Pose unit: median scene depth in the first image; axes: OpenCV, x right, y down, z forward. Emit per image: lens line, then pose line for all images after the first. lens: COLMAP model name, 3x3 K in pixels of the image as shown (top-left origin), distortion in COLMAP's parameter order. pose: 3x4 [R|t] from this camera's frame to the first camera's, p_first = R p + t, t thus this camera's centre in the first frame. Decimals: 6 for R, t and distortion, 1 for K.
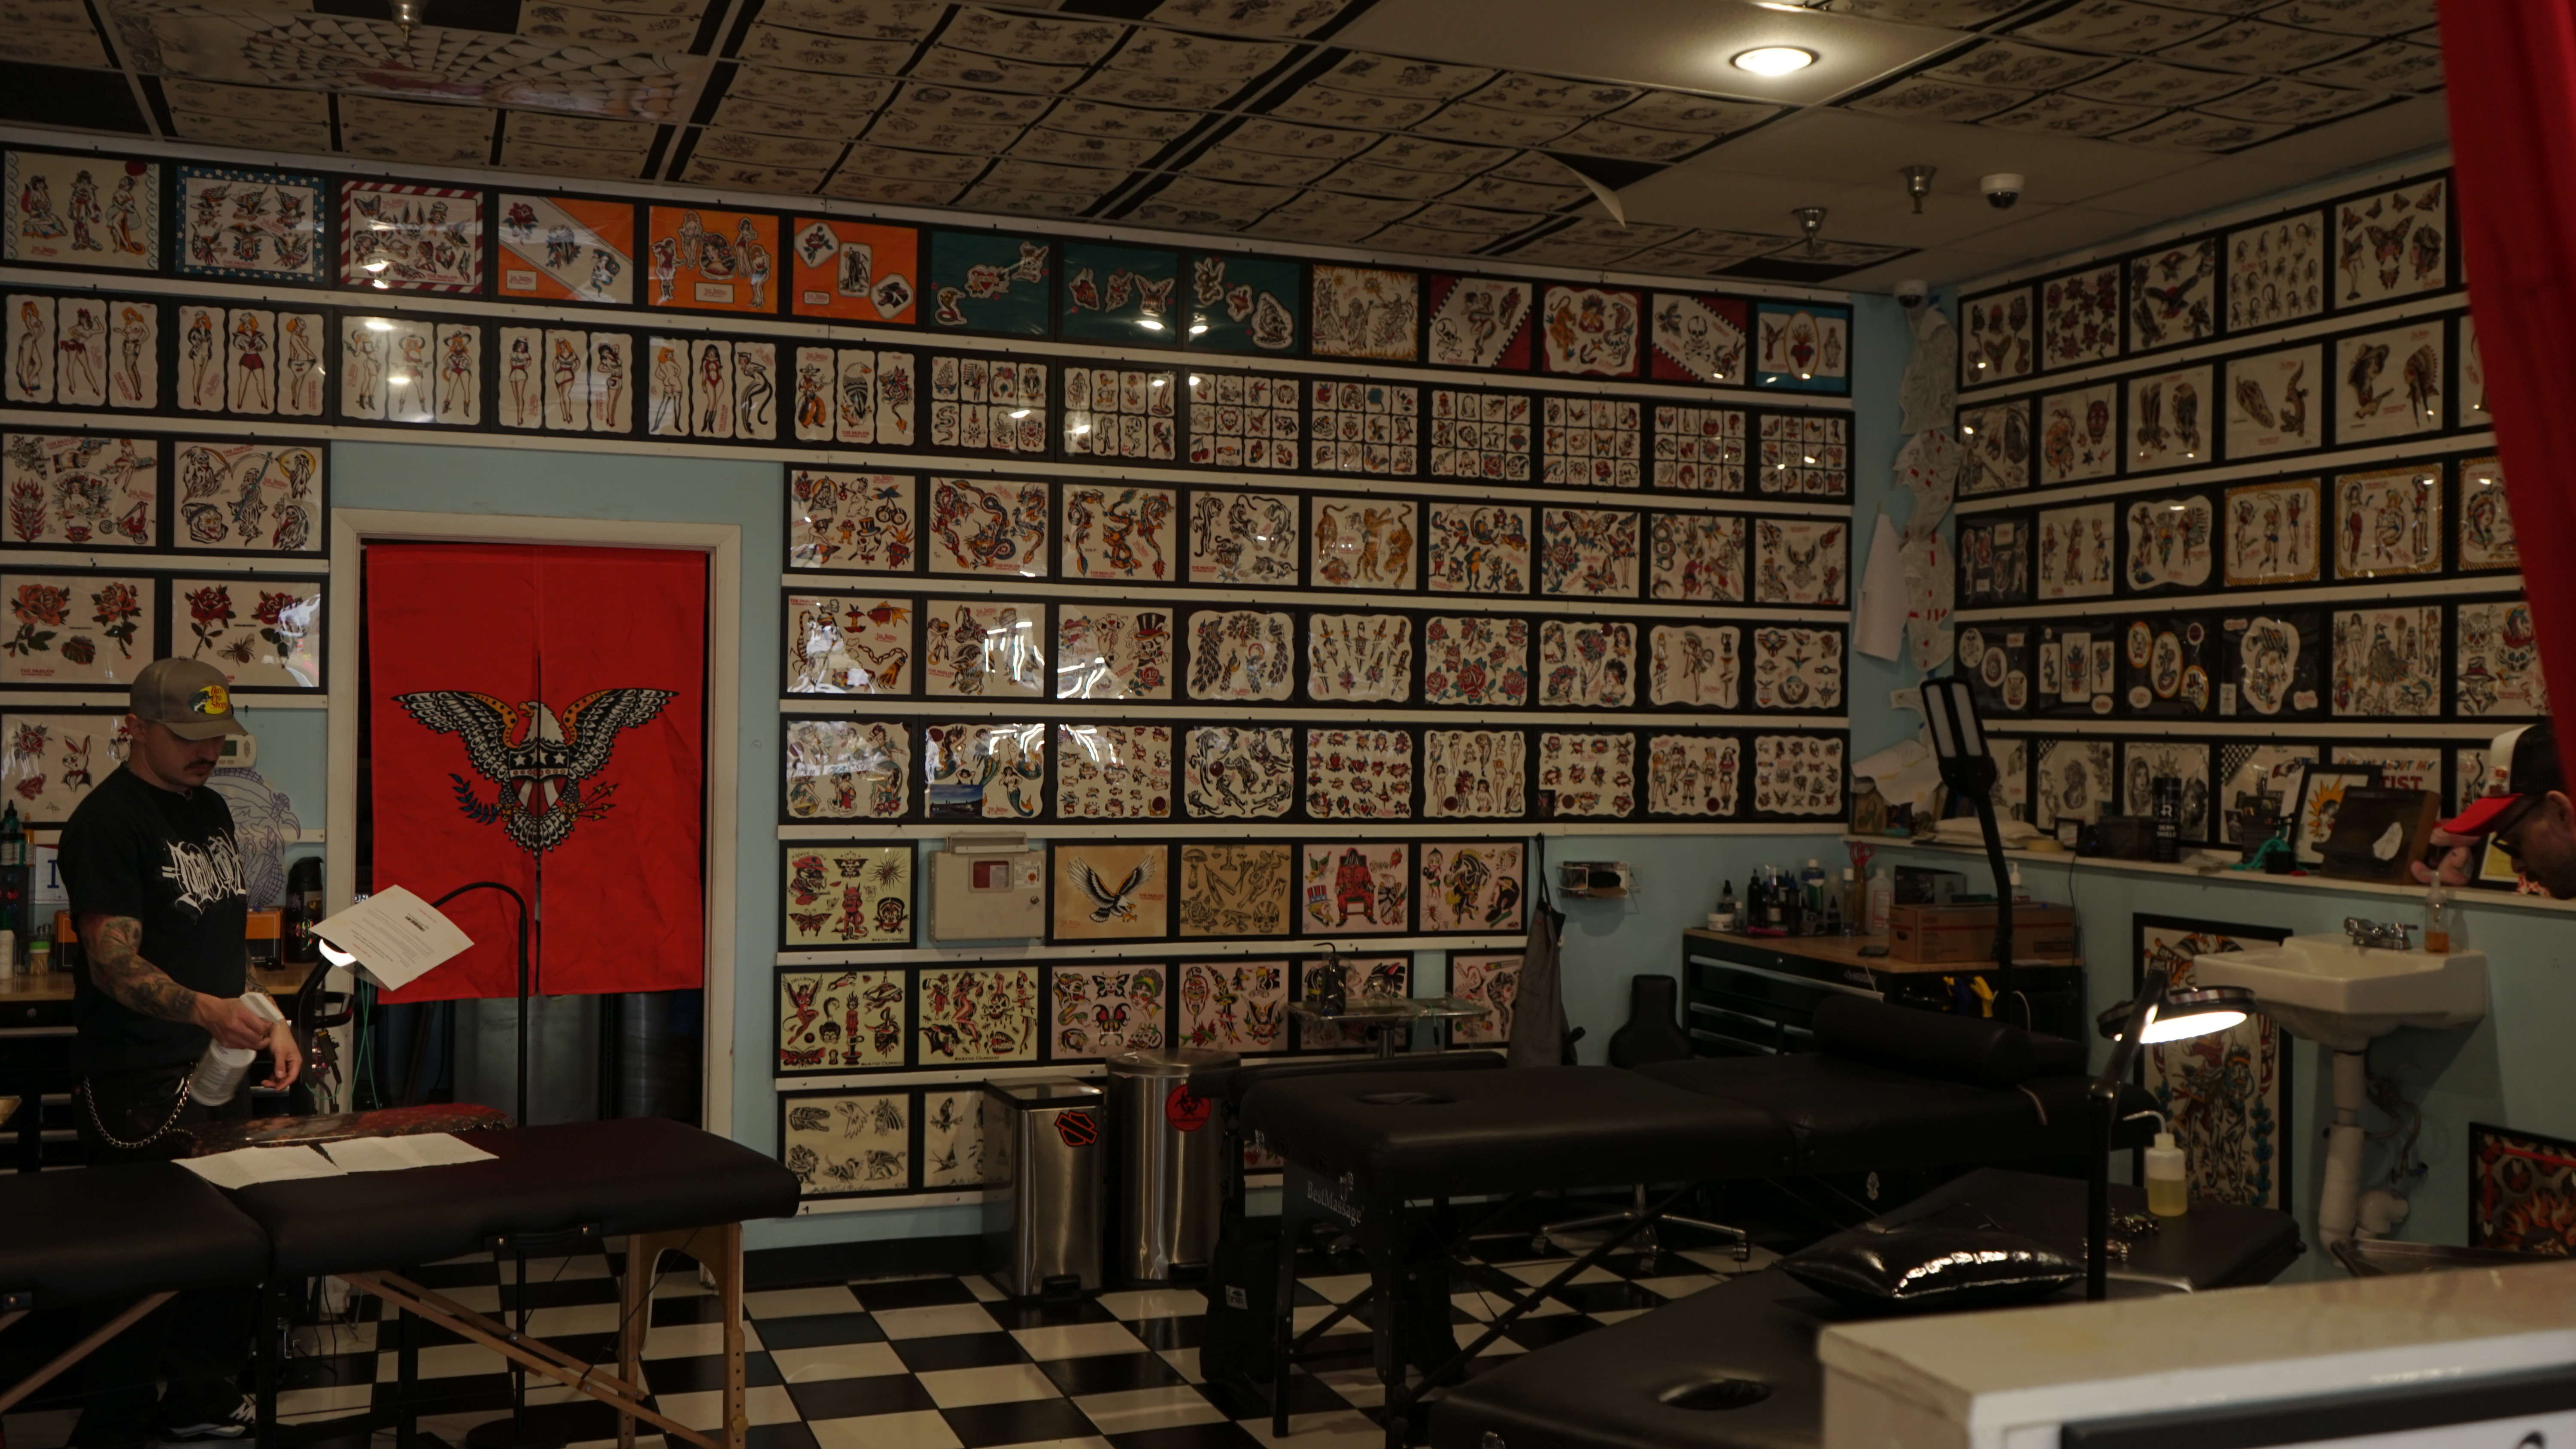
lens RADIAL K [[2318.8, 0, 1289.4], [0, 2318.8, 716.4], [0, 0, 1]] dist [0.004186, 0.007090]
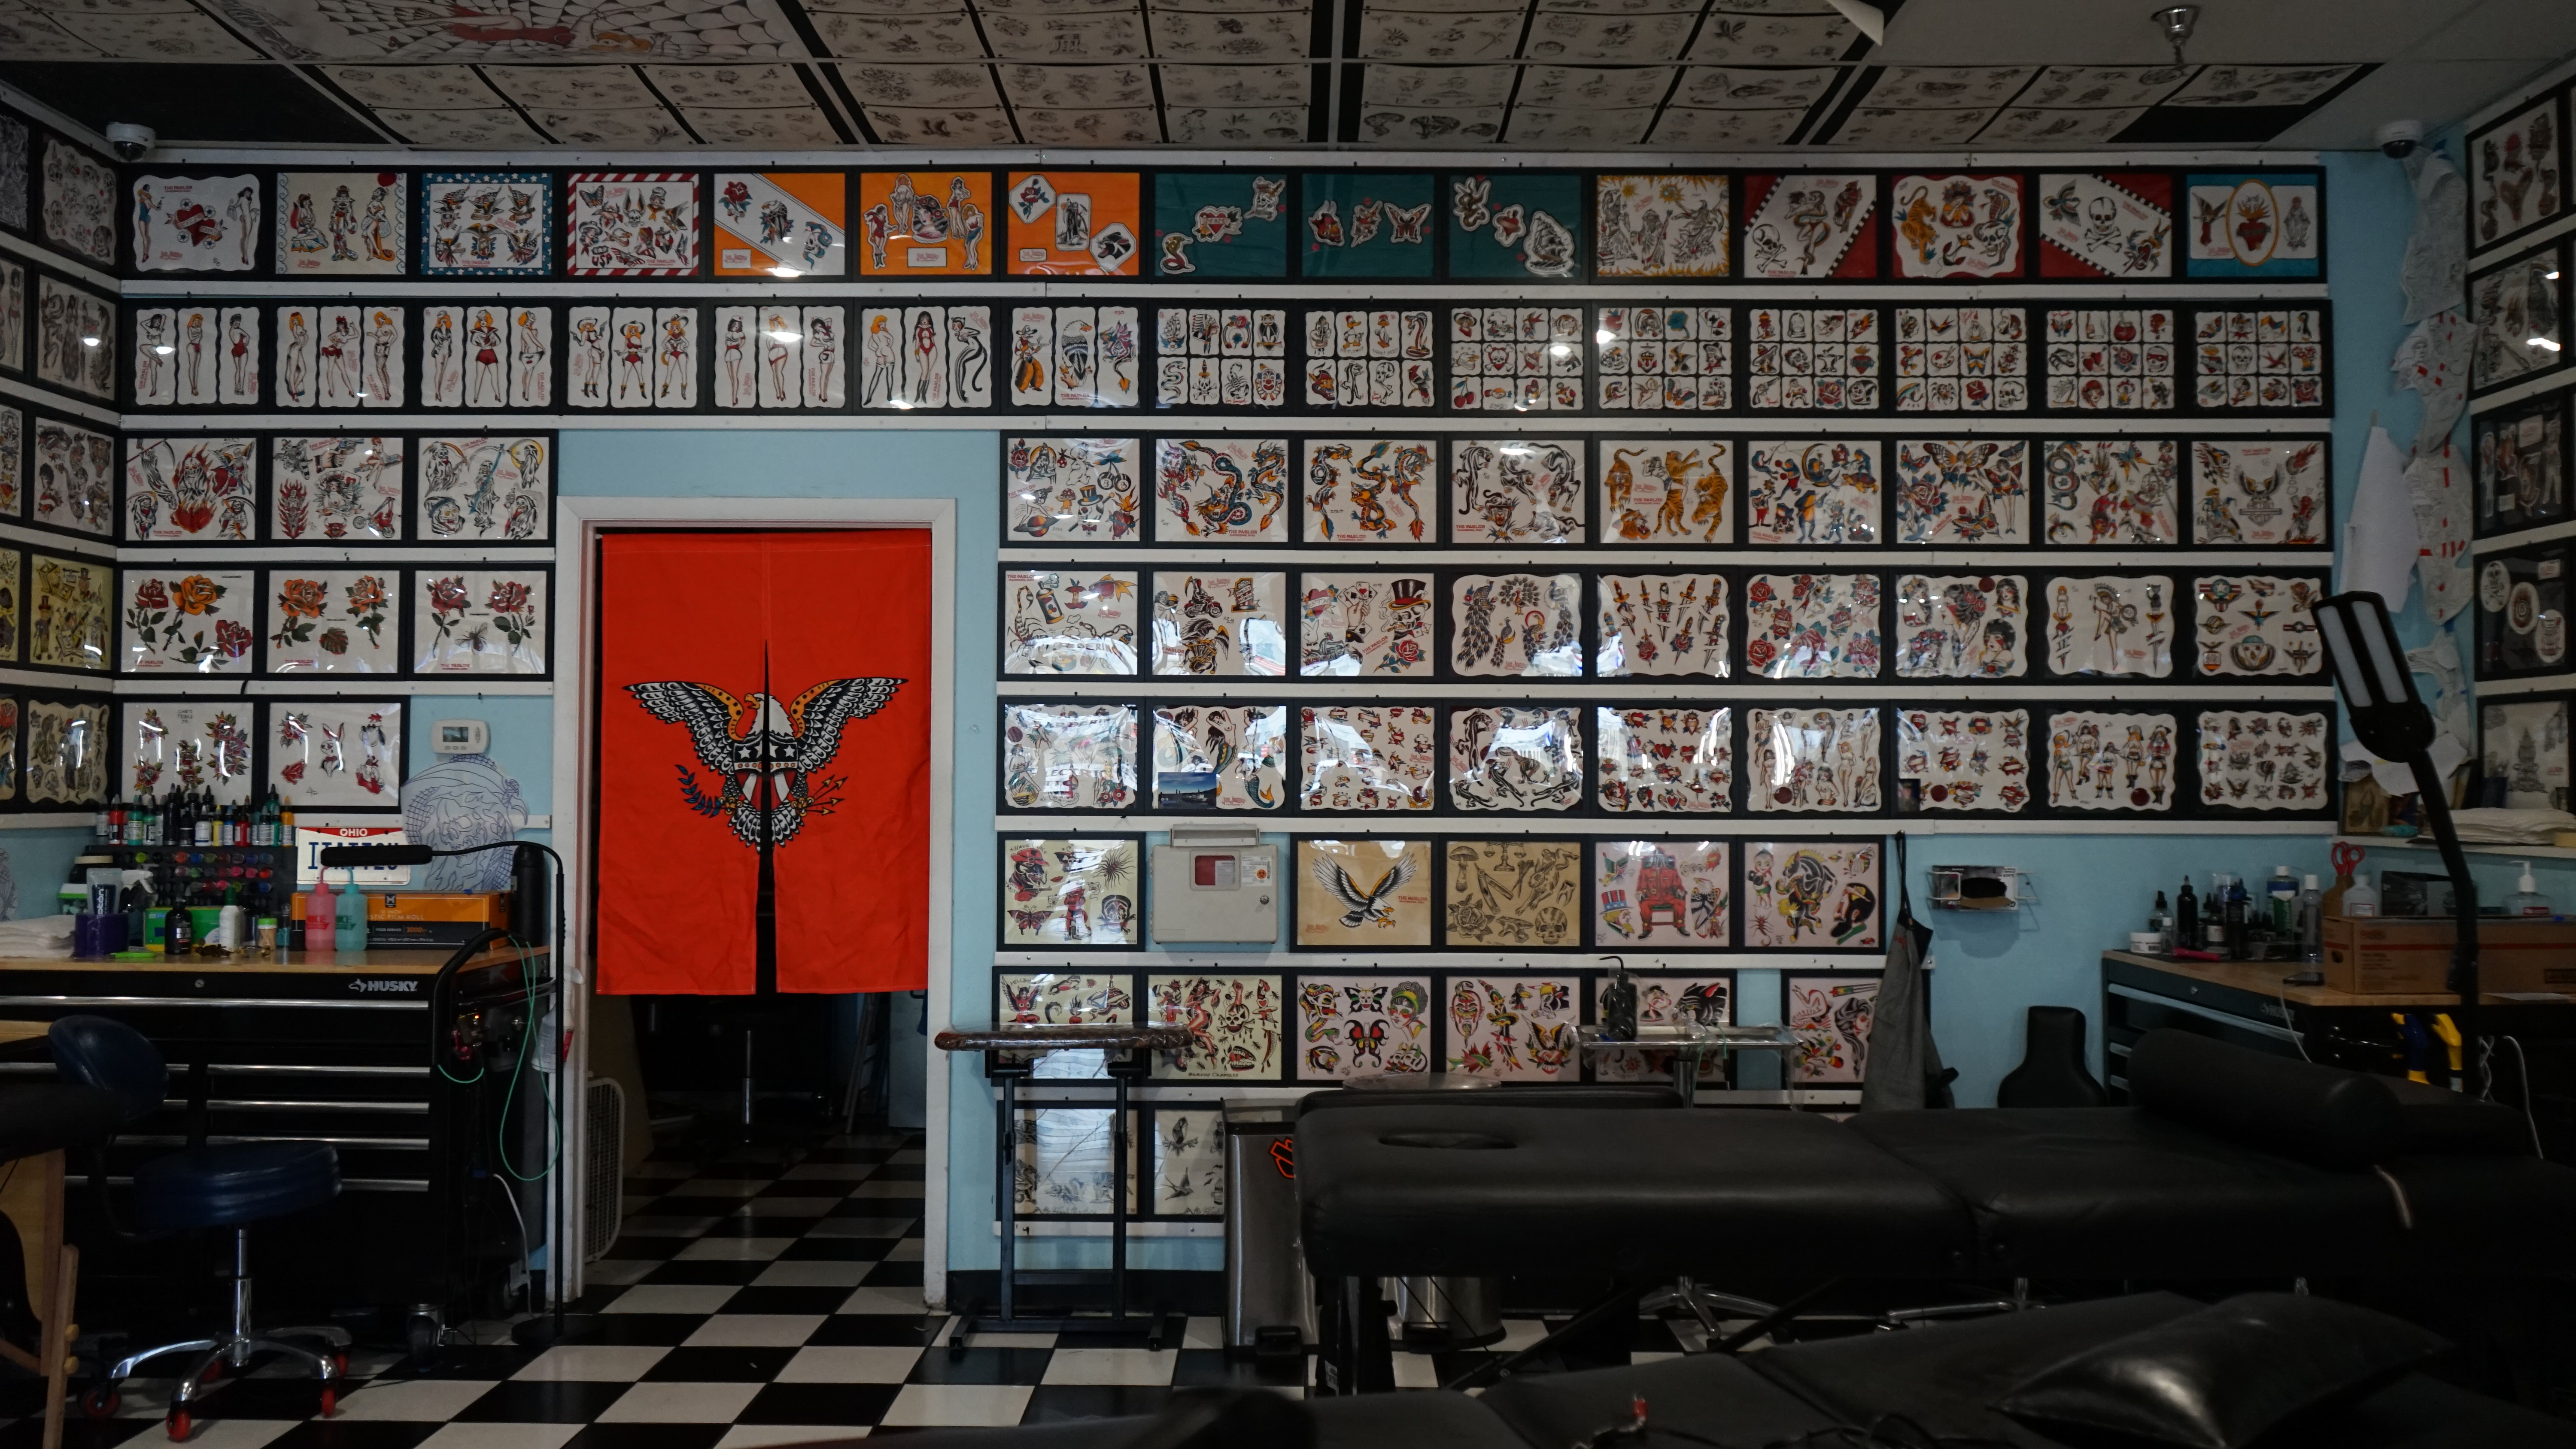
lens RADIAL K [[2053.5, 0, 1272.8], [0, 2053.5, 718.8], [0, 0, 1]] dist [0.005391, -0.004982]
pose [[0.932337, -0.020676, -0.361000, 0.180990], [0.007790, 0.999281, -0.037114, 0.038928], [0.361507, 0.031790, 0.931827, 0.258883]]
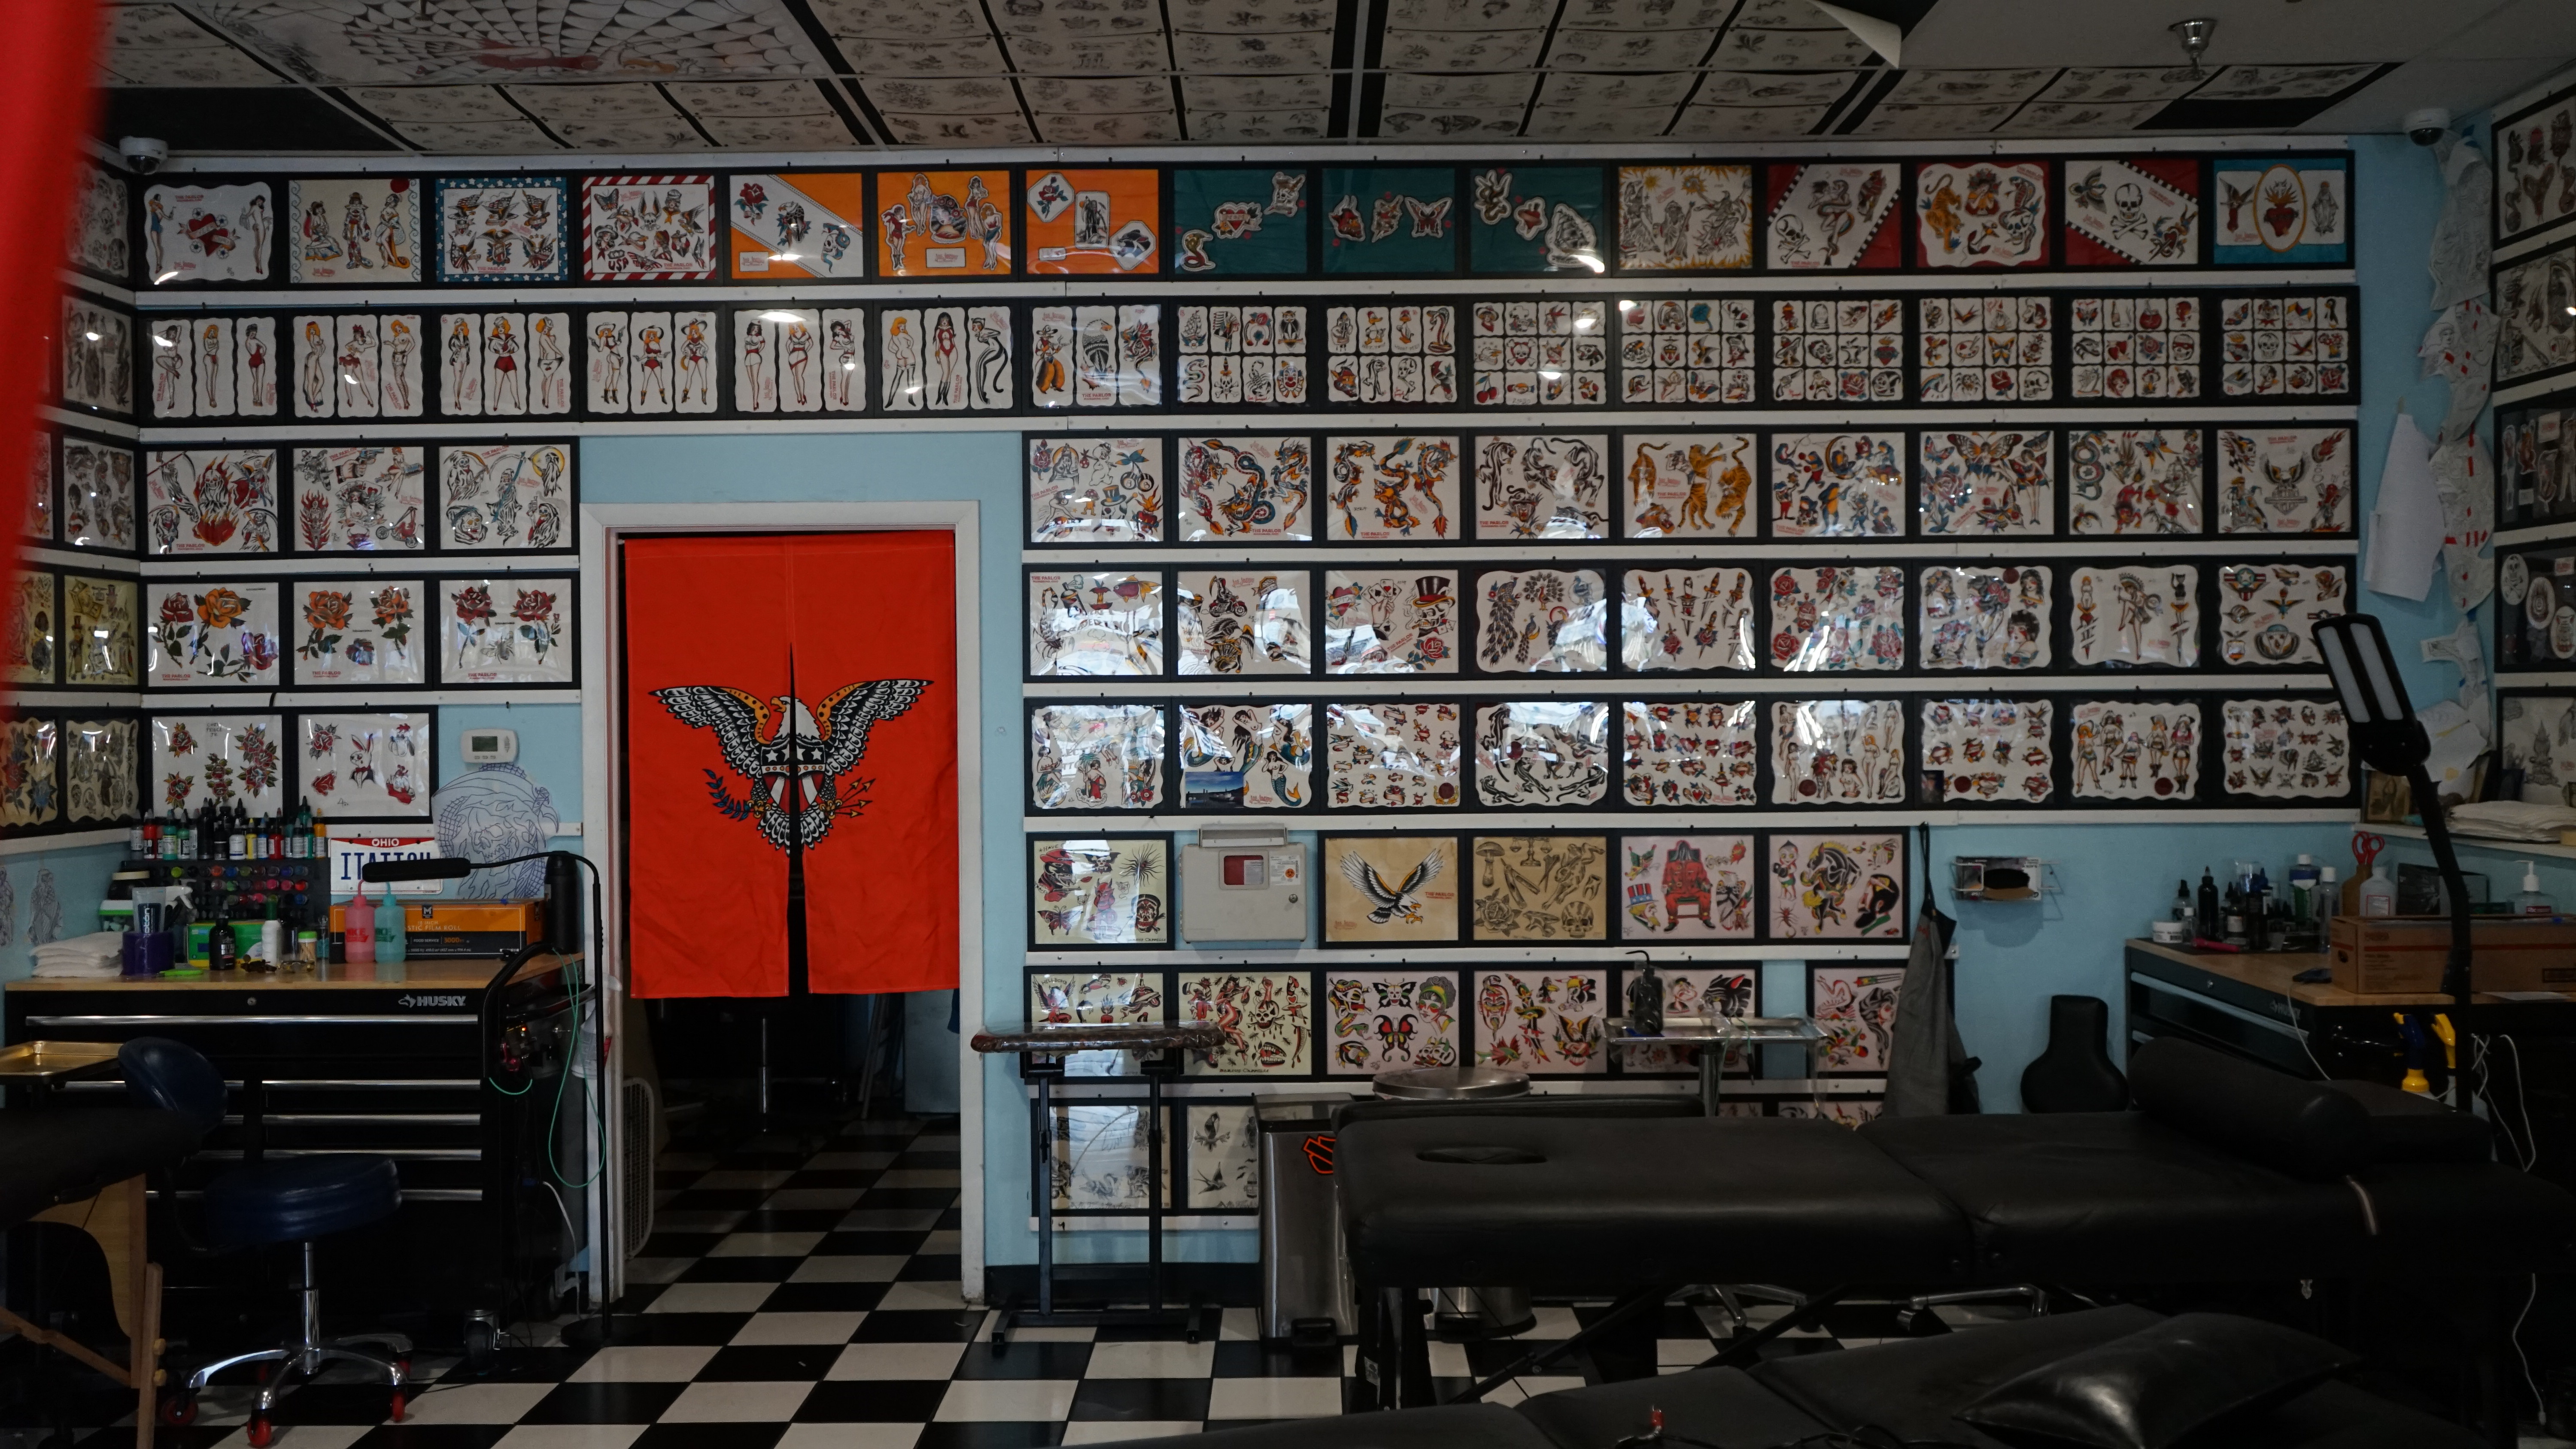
lens RADIAL K [[2234.2, 0, 1282.9], [0, 2234.2, 716.7], [0, 0, 1]] dist [-0.001269, 0.000845]
pose [[0.933455, -0.019116, -0.358184, 0.199234], [0.021067, 0.999777, 0.001546, 0.006945], [0.358075, -0.008989, 0.933650, 0.185700]]
